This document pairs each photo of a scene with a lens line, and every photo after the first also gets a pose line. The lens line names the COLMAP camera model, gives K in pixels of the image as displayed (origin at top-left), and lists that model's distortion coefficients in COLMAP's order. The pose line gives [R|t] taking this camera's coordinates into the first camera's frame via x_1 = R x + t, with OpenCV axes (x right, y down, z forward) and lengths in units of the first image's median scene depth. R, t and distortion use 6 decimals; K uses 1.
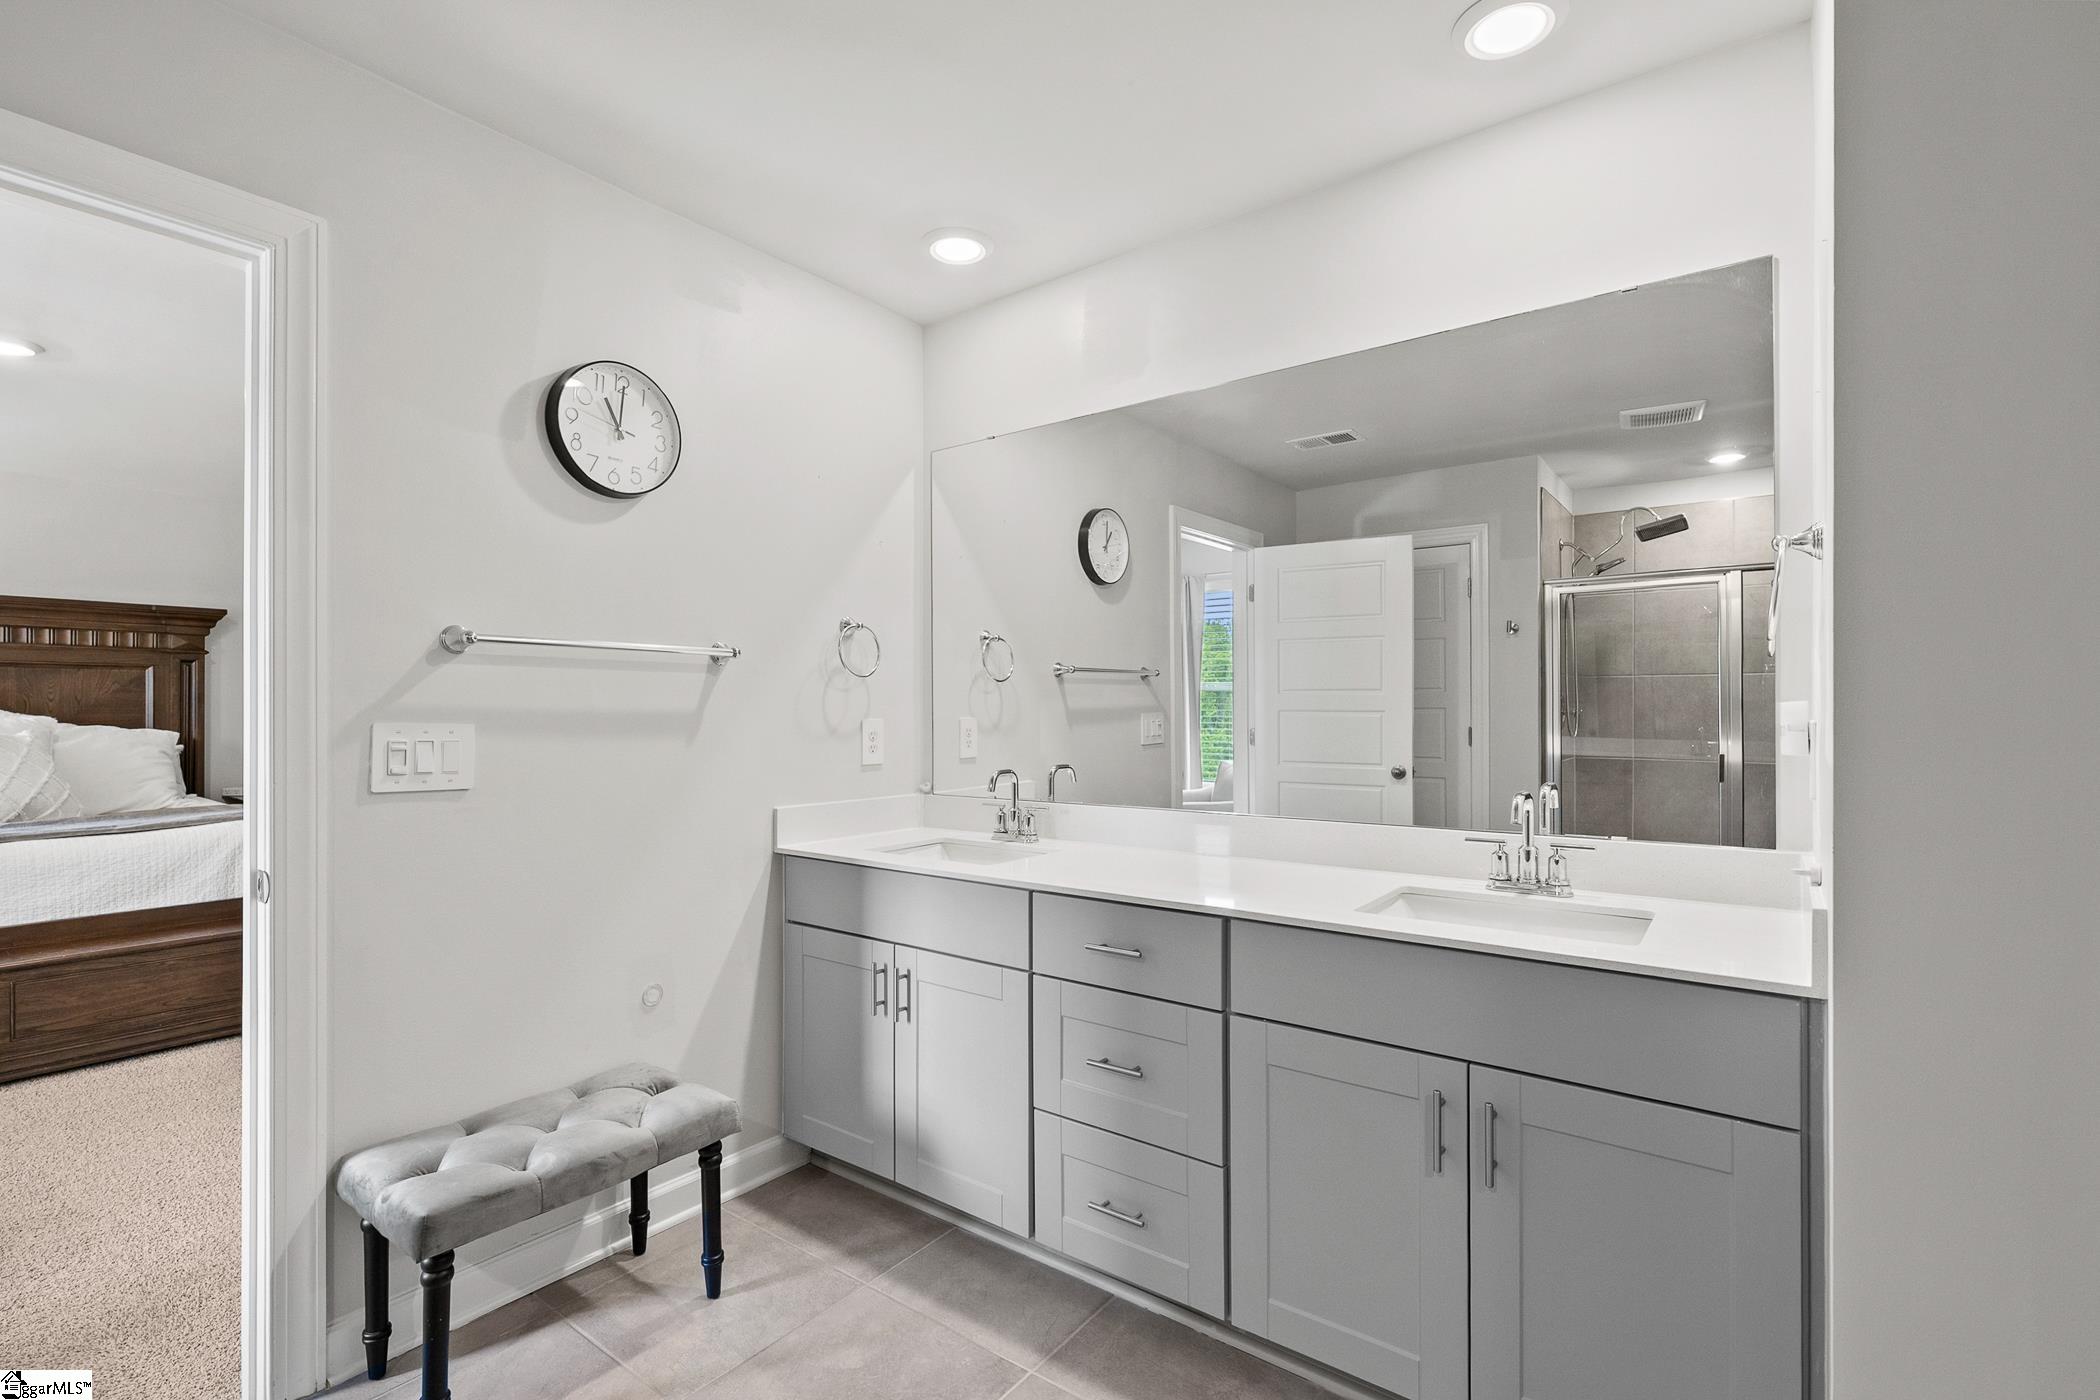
lens RADIAL K [[974.5, 0, 1047.3], [0, 974.5, 704.3], [0, 0, 1]] dist [-0.000128, -0.000069]
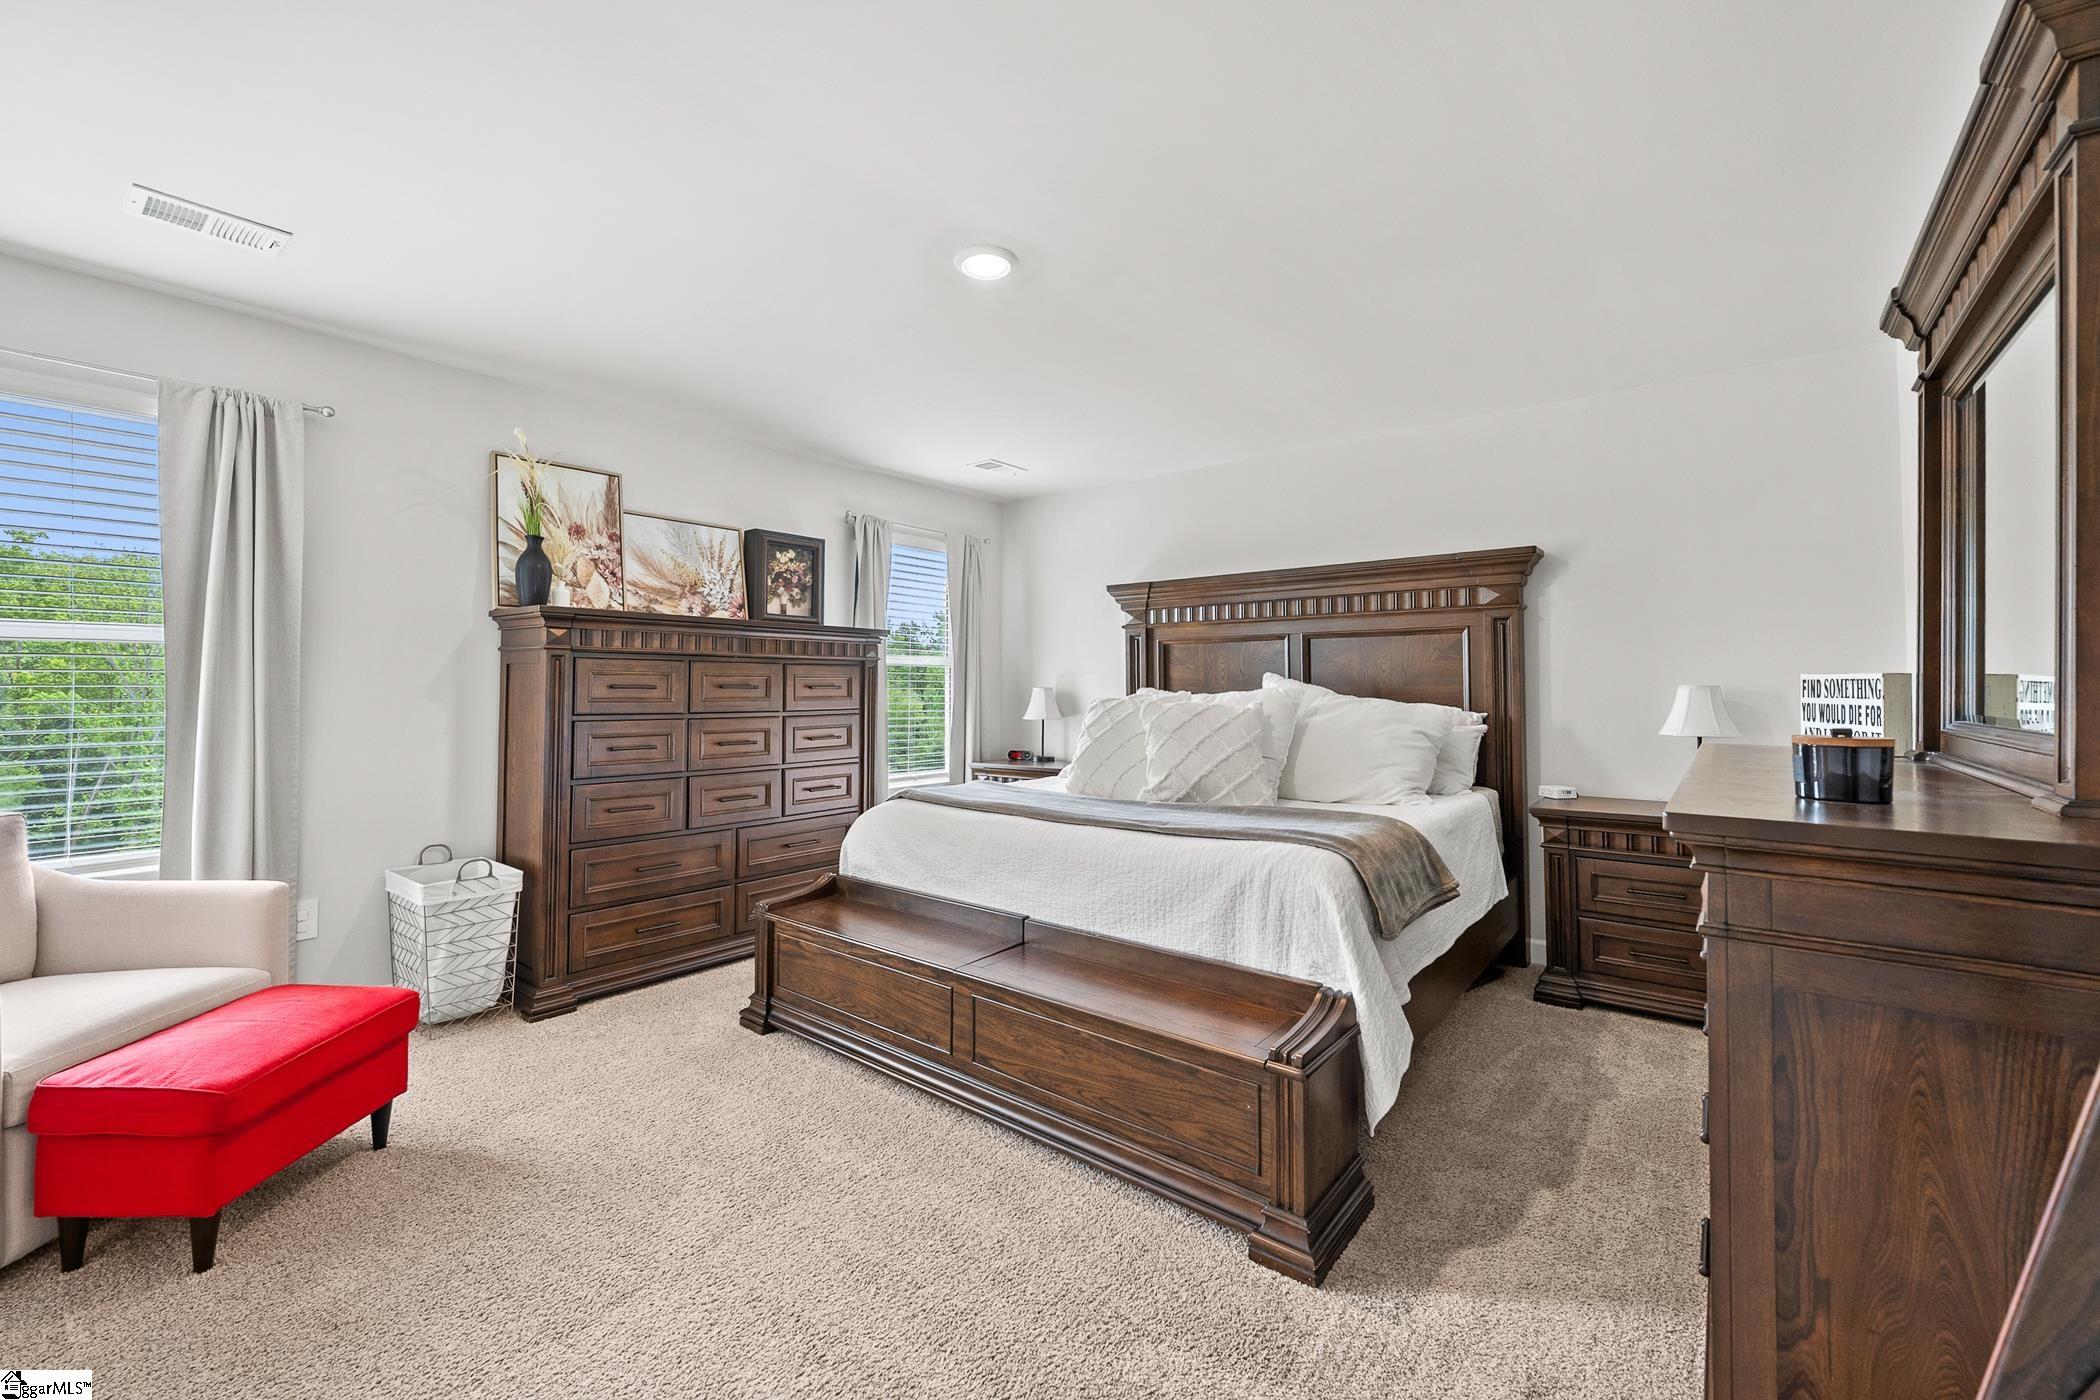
lens RADIAL K [[844.1, 0, 1047.9], [0, 844.1, 679.6], [0, 0, 1]] dist [-0.000382, -0.000752]
pose [[-0.033788, -0.012759, -0.999348, -0.191323], [0.009699, 0.999867, -0.013093, 0.010402], [0.999382, -0.010135, -0.033660, 0.667858]]
